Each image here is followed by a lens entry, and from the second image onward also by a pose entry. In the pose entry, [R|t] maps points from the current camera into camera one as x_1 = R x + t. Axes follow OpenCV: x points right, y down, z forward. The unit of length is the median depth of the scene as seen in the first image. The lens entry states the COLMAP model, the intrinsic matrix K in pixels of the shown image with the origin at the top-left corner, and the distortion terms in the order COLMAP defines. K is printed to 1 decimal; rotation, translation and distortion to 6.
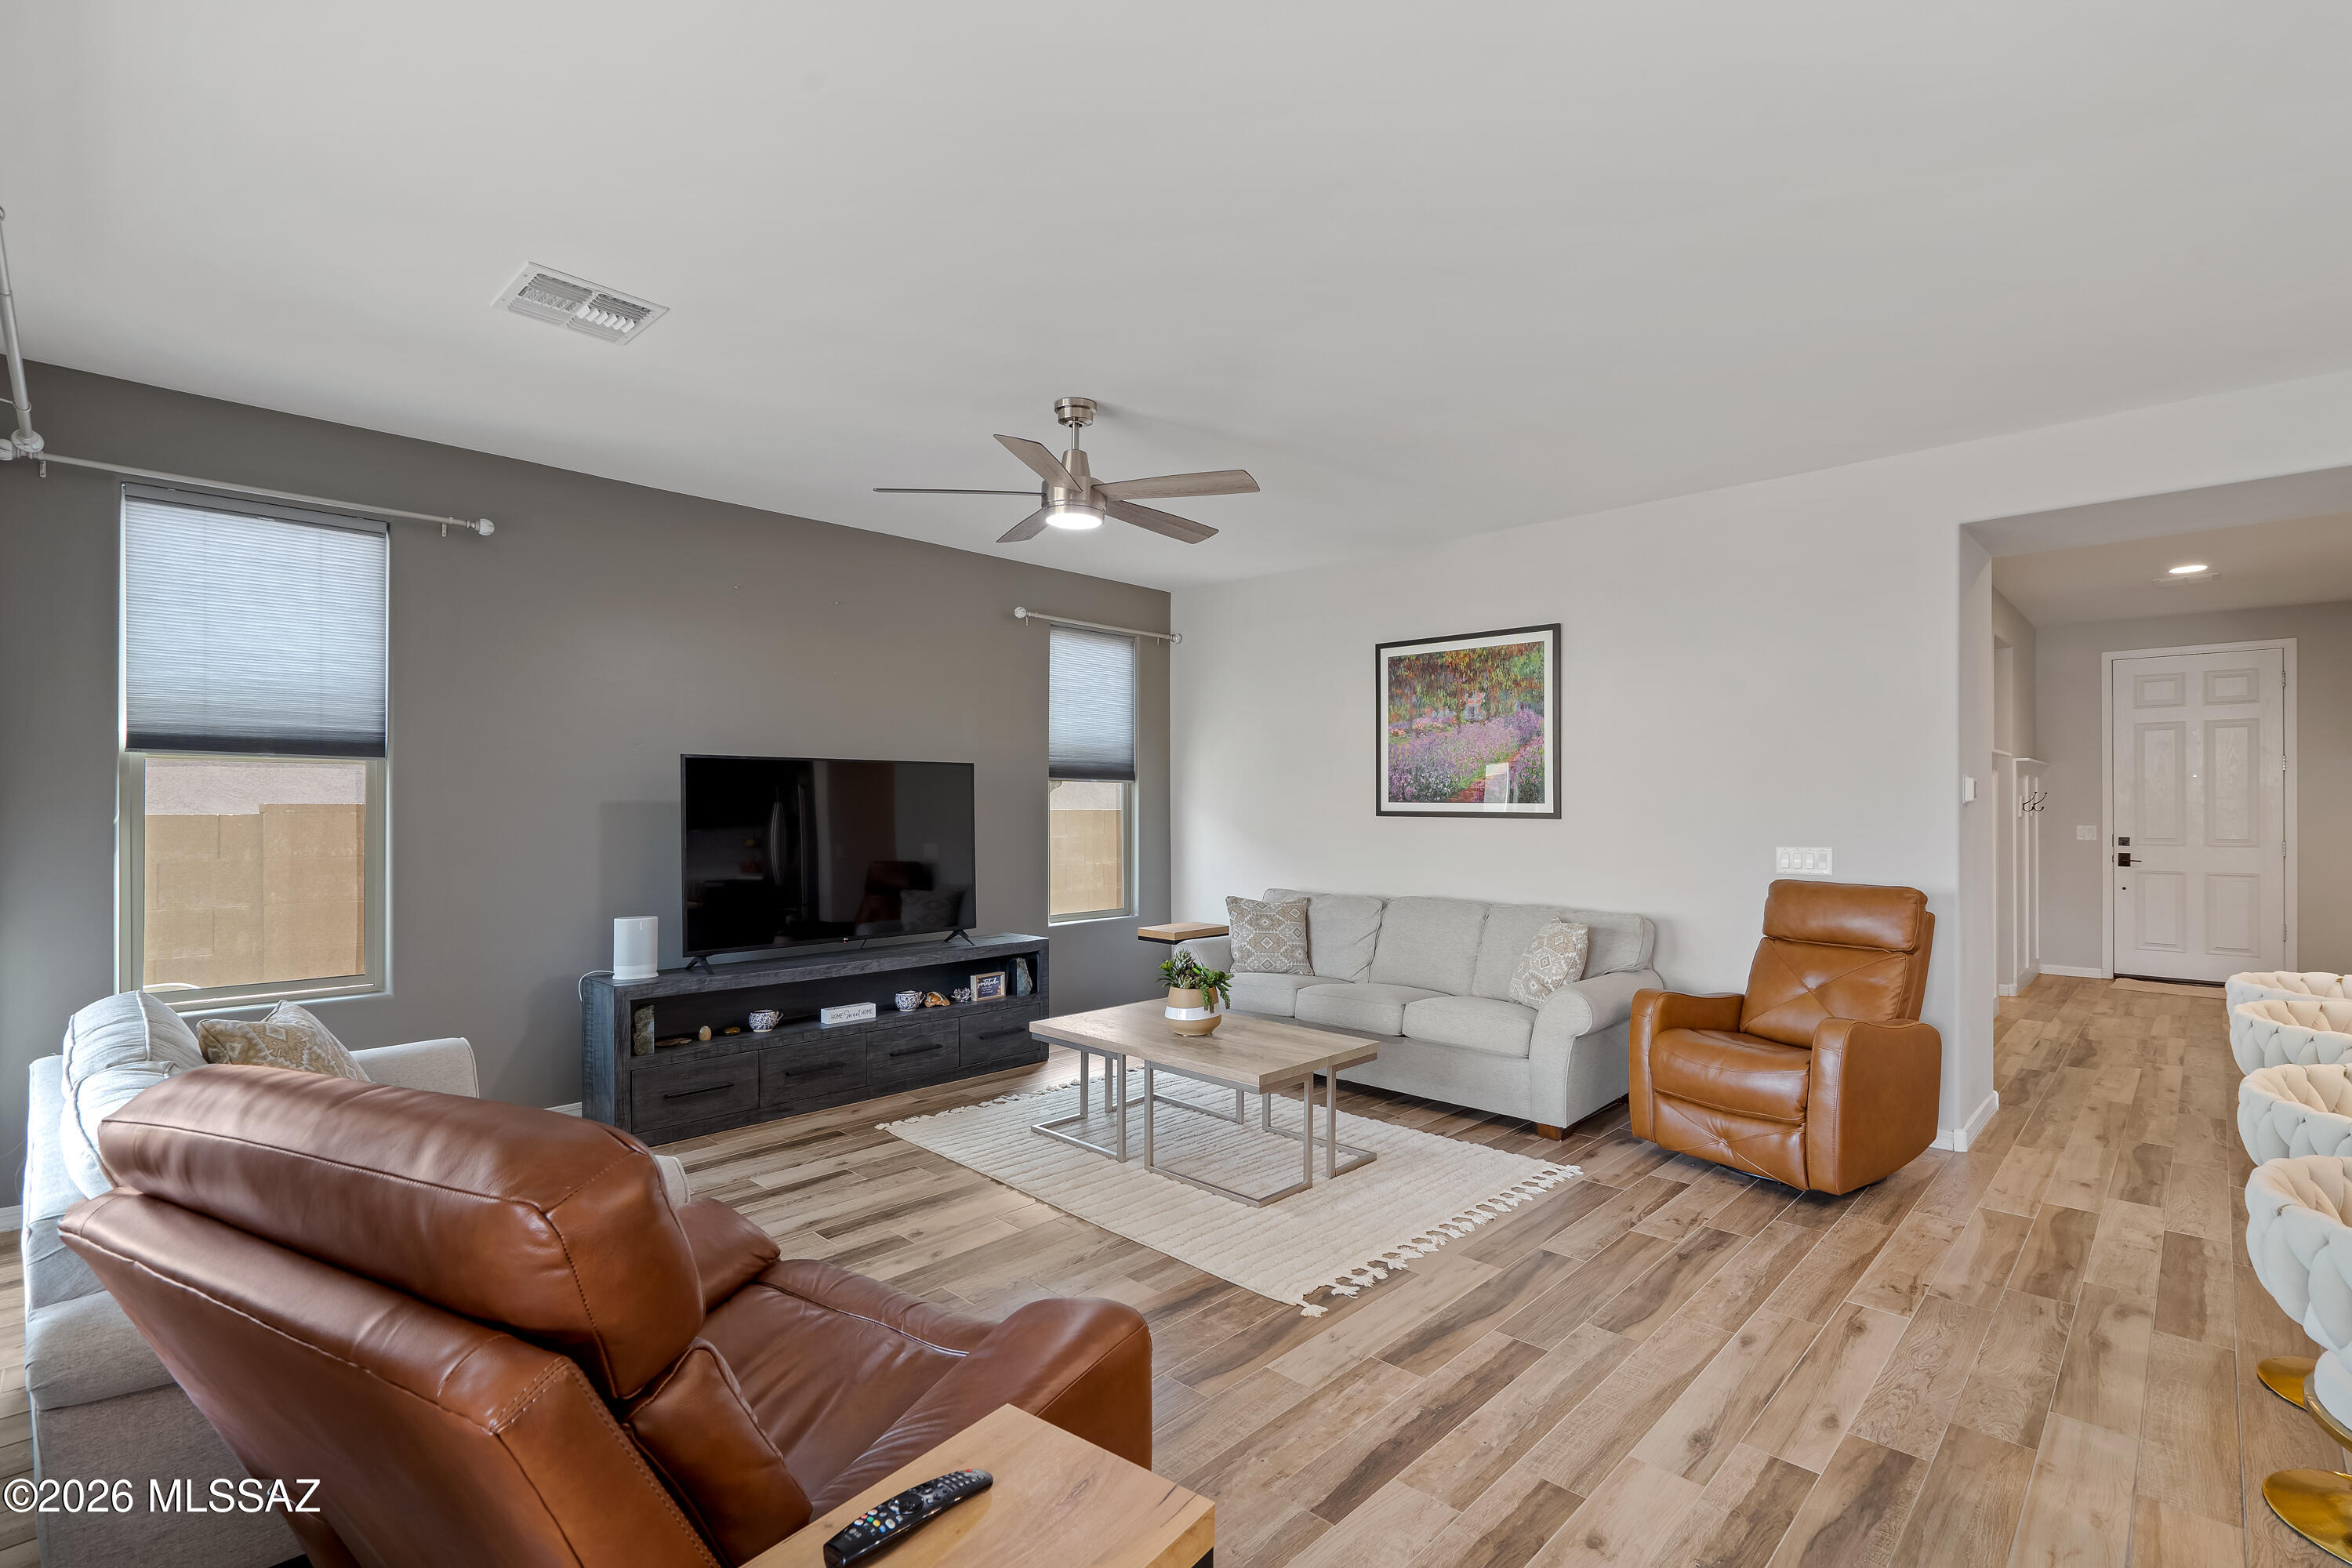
lens RADIAL K [[1059.2, 0, 1173.2], [0, 1059.2, 812.5], [0, 0, 1]] dist [-0.021437, -0.000068]
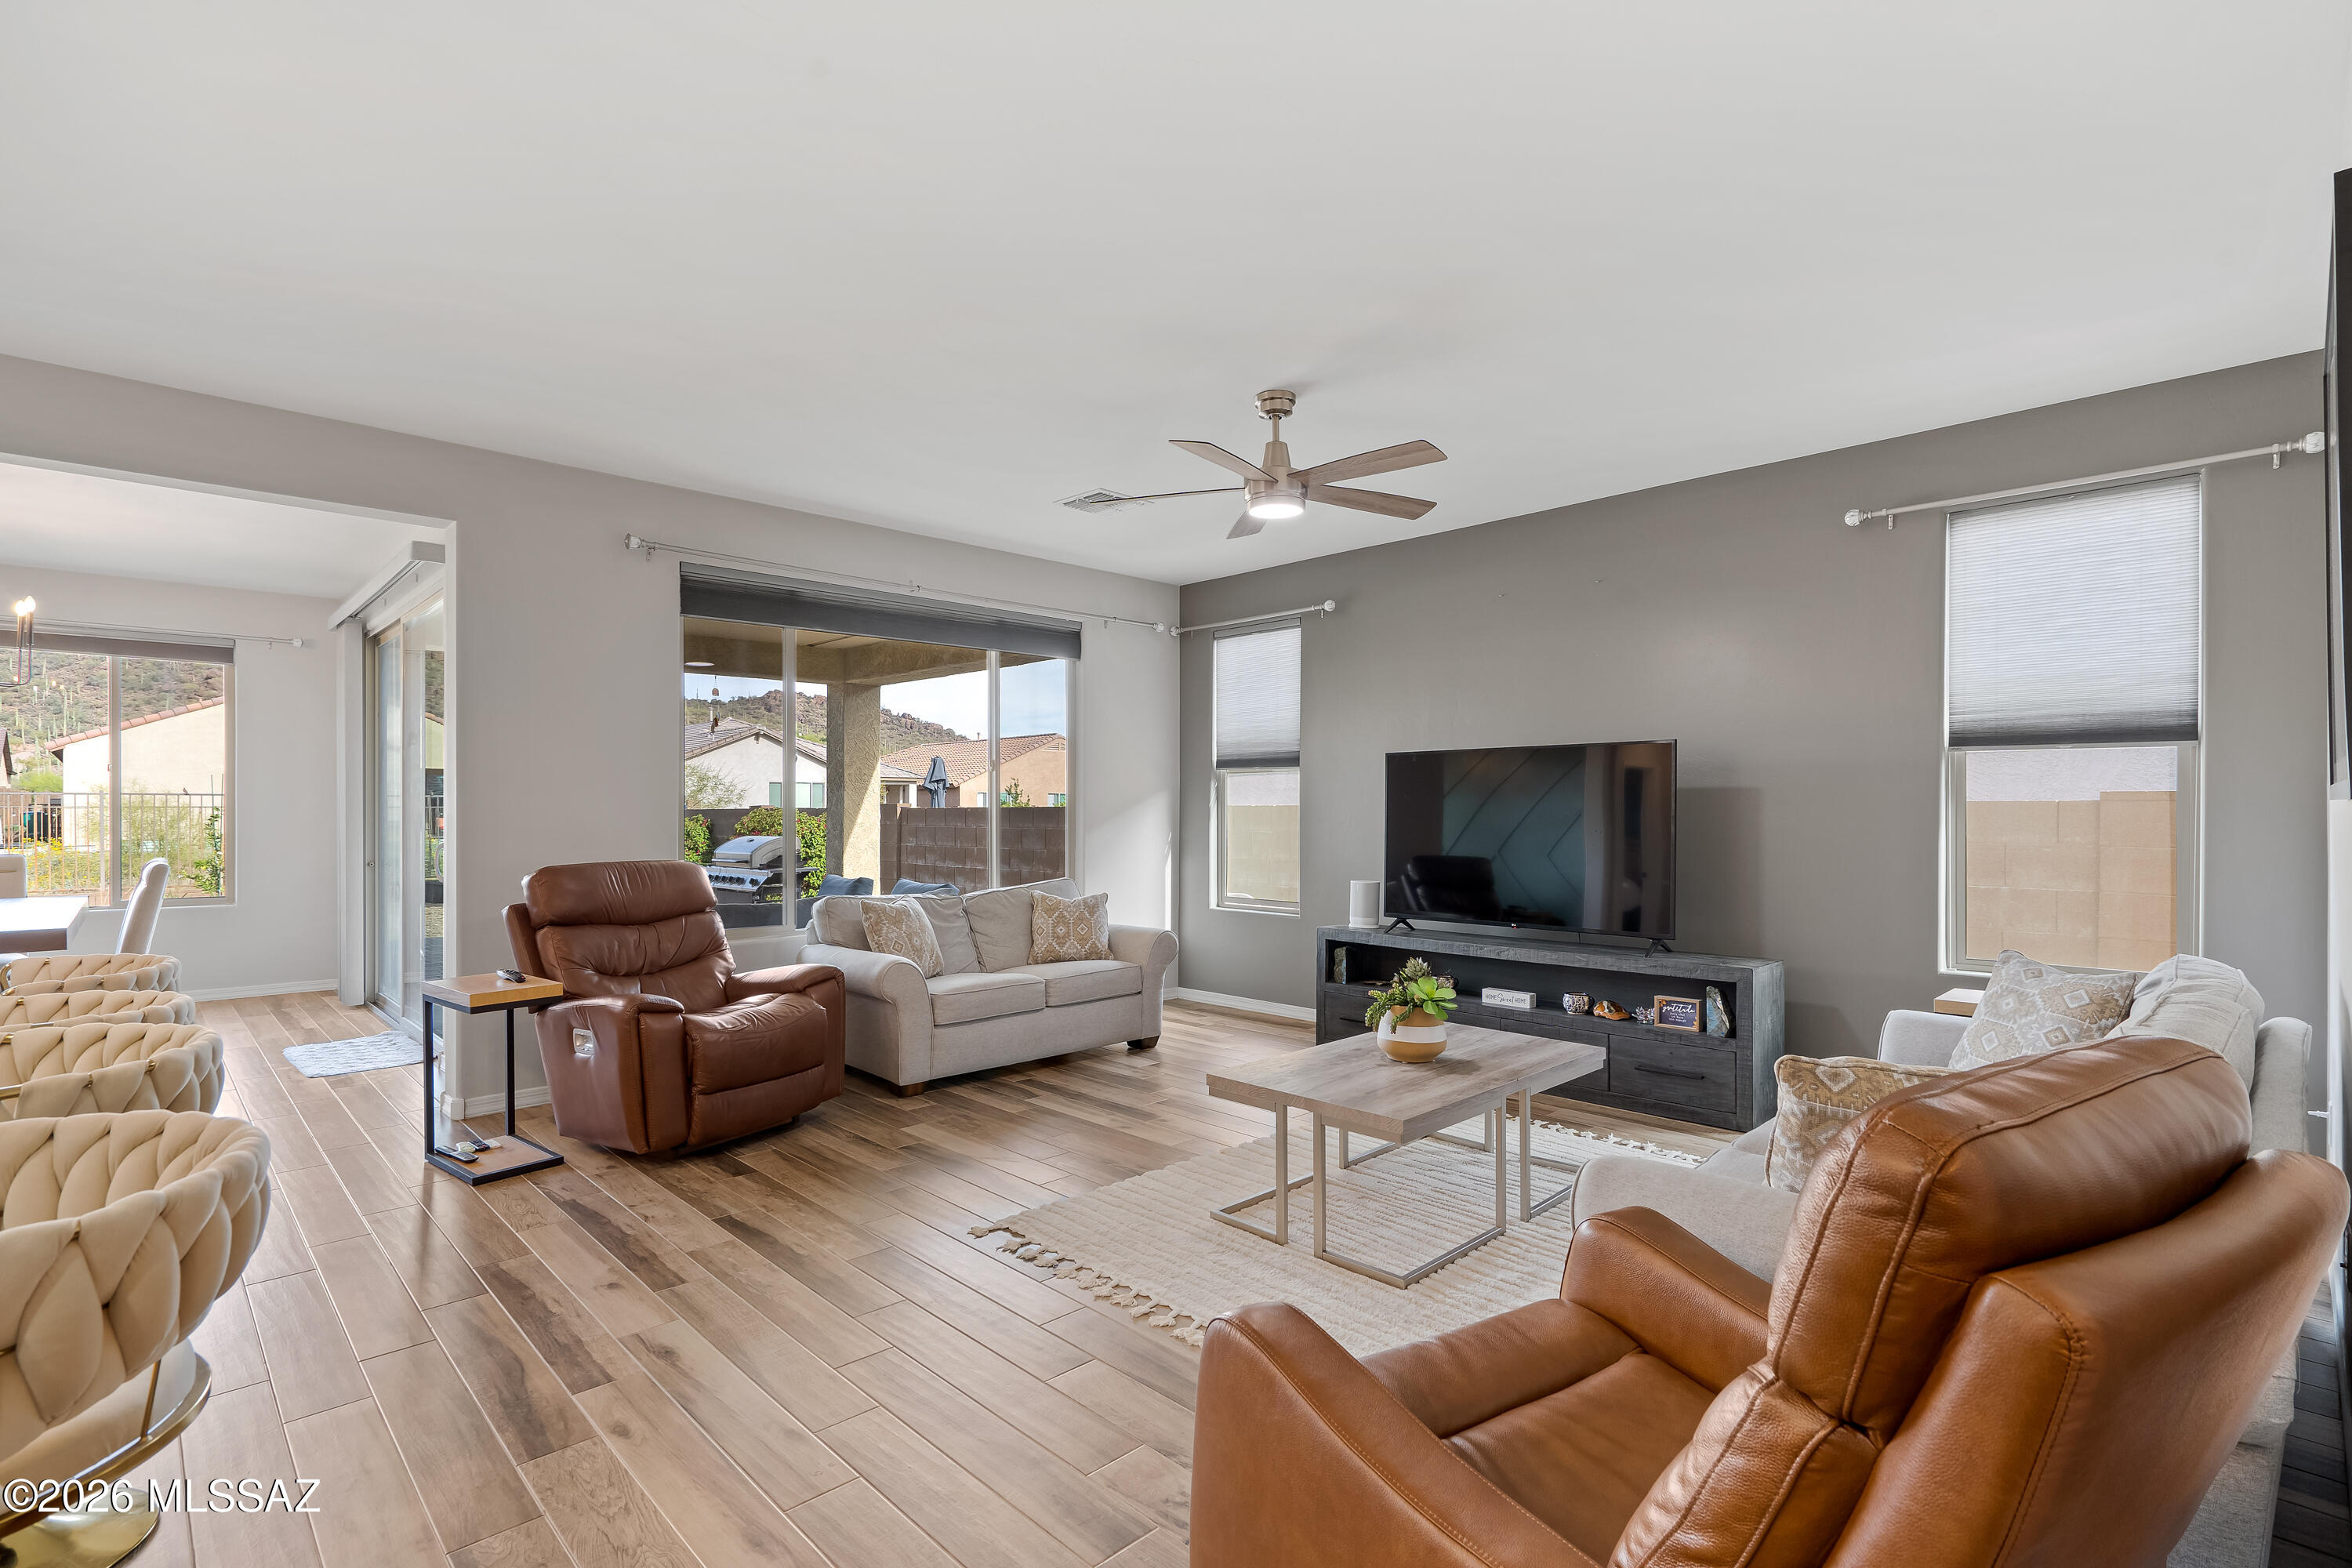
lens RADIAL K [[1090.6, 0, 1184.1], [0, 1090.6, 806.5], [0, 0, 1]] dist [-0.002838, 0.000452]
pose [[-0.014940, 0.000695, -0.999888, 0.920406], [-0.000994, 0.999999, 0.000710, 0.007469], [0.999888, 0.001005, -0.014939, 0.869732]]
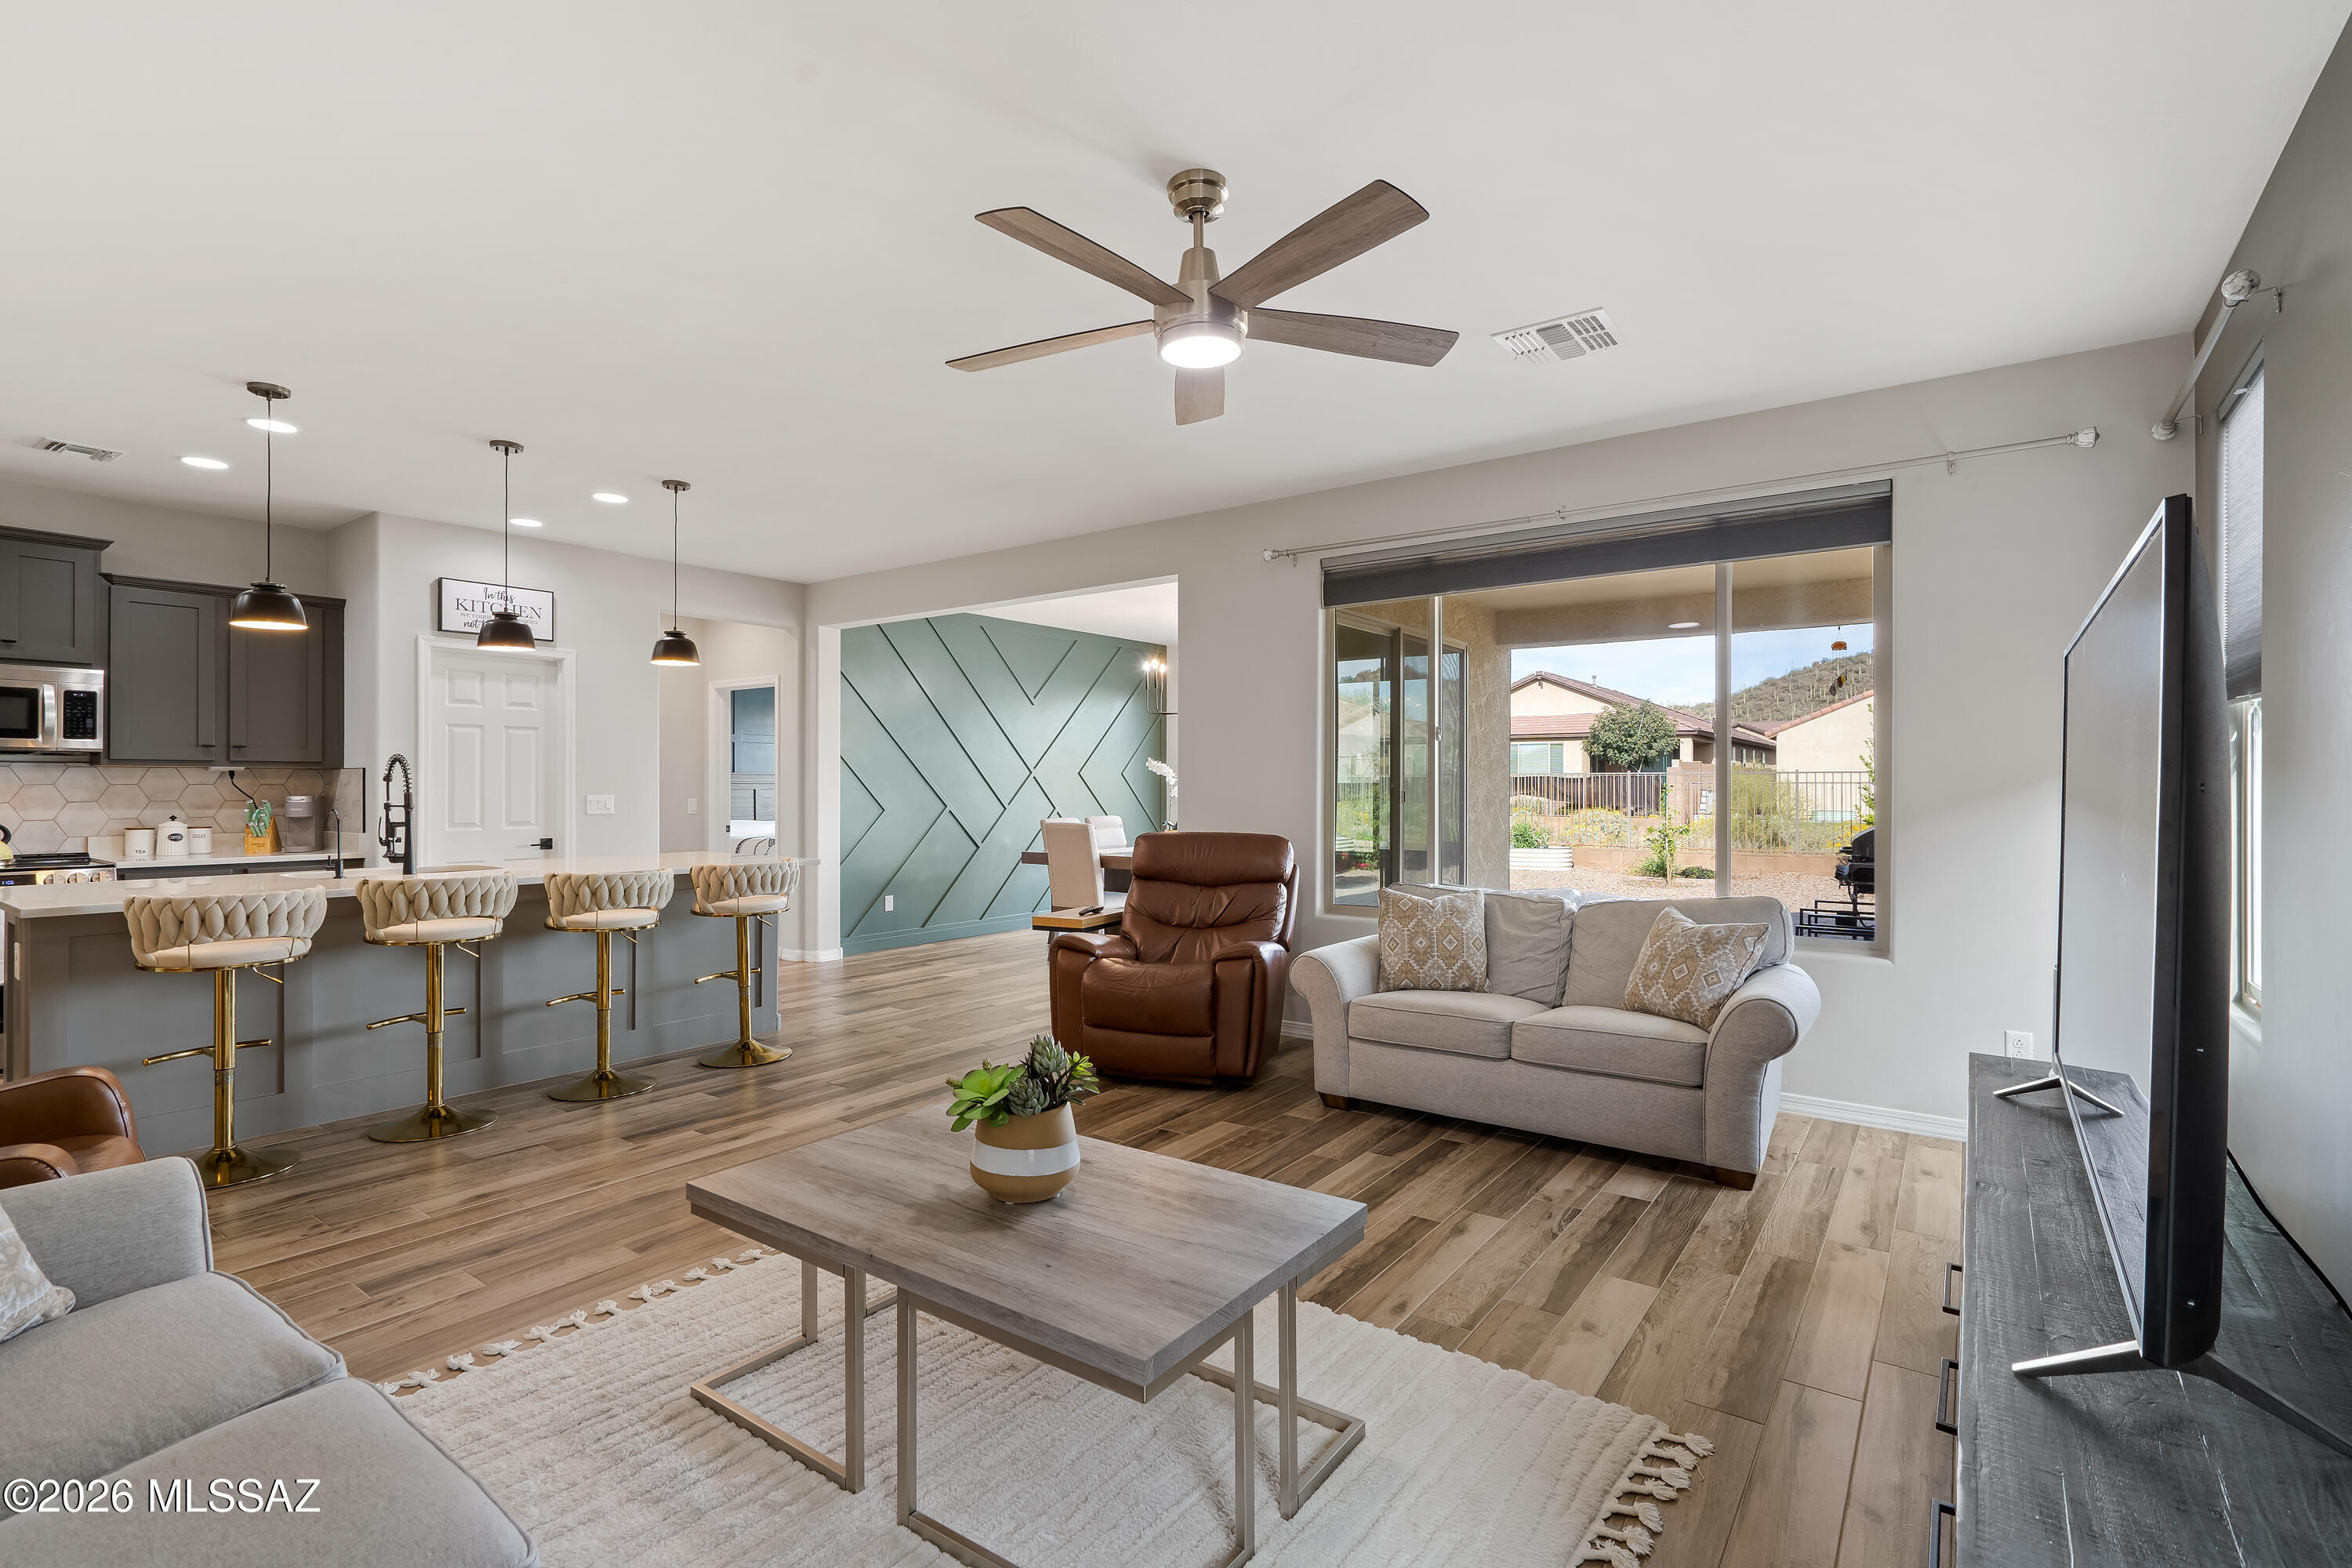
lens RADIAL K [[1090.6, 0, 1184.1], [0, 1090.6, 806.5], [0, 0, 1]] dist [-0.002838, 0.000452]
pose [[-0.988231, 0.002084, -0.152954, 0.024069], [-0.000448, 0.999863, 0.016518, 0.011024], [0.152967, 0.016392, -0.988095, 1.601778]]
